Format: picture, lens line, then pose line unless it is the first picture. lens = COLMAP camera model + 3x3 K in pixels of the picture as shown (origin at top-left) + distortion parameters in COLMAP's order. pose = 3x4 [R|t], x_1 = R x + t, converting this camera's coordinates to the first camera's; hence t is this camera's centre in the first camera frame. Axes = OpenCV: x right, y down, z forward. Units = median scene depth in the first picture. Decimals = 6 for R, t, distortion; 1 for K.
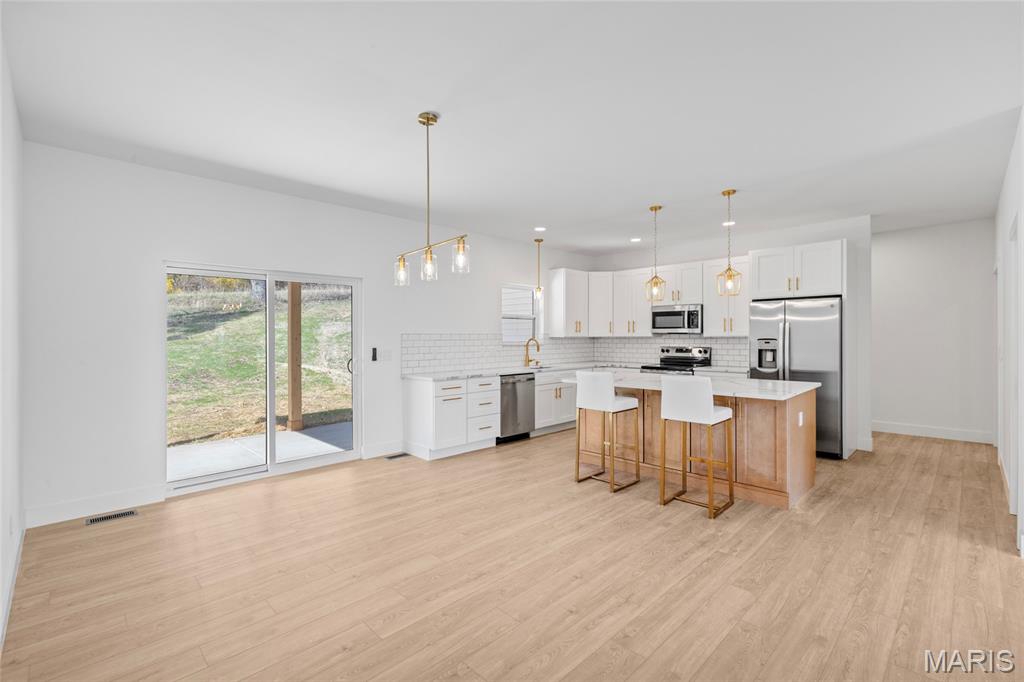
lens RADIAL K [[460.1, 0, 504.3], [0, 460.1, 341.4], [0, 0, 1]] dist [0.004598, -0.001517]
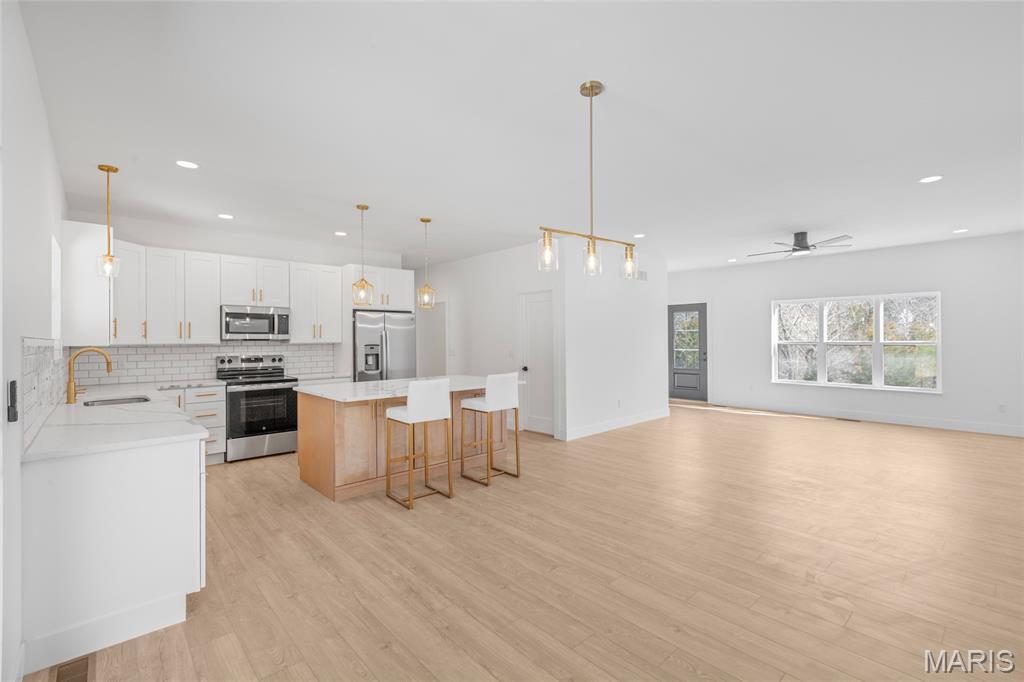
lens RADIAL K [[460.1, 0, 519.6], [0, 460.1, 340.3], [0, 0, 1]] dist [0.004598, -0.001517]
pose [[0.013878, 0.002681, 0.999900, -0.580330], [0.018913, 0.999817, -0.002943, -0.005847], [-0.999725, 0.018952, 0.013825, 0.633980]]
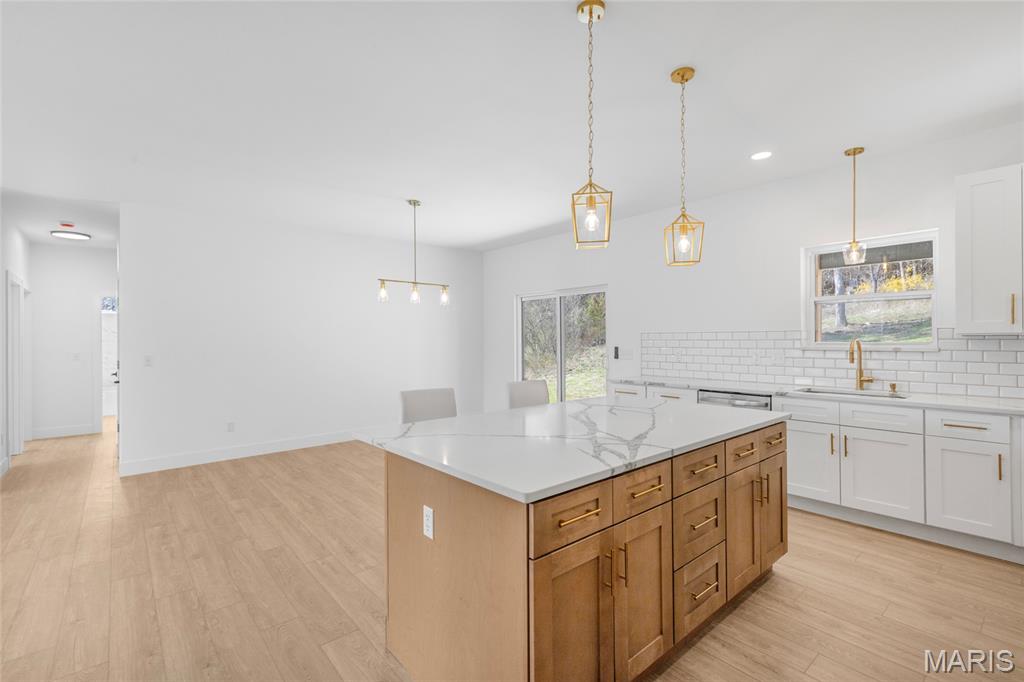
lens RADIAL K [[460.1, 0, 504.6], [0, 460.1, 336.2], [0, 0, 1]] dist [0.004598, -0.001517]
pose [[-0.077311, 0.001476, -0.997006, 0.793210], [-0.001385, 0.999998, 0.001588, -0.011435], [0.997006, 0.001504, -0.077309, 0.805610]]
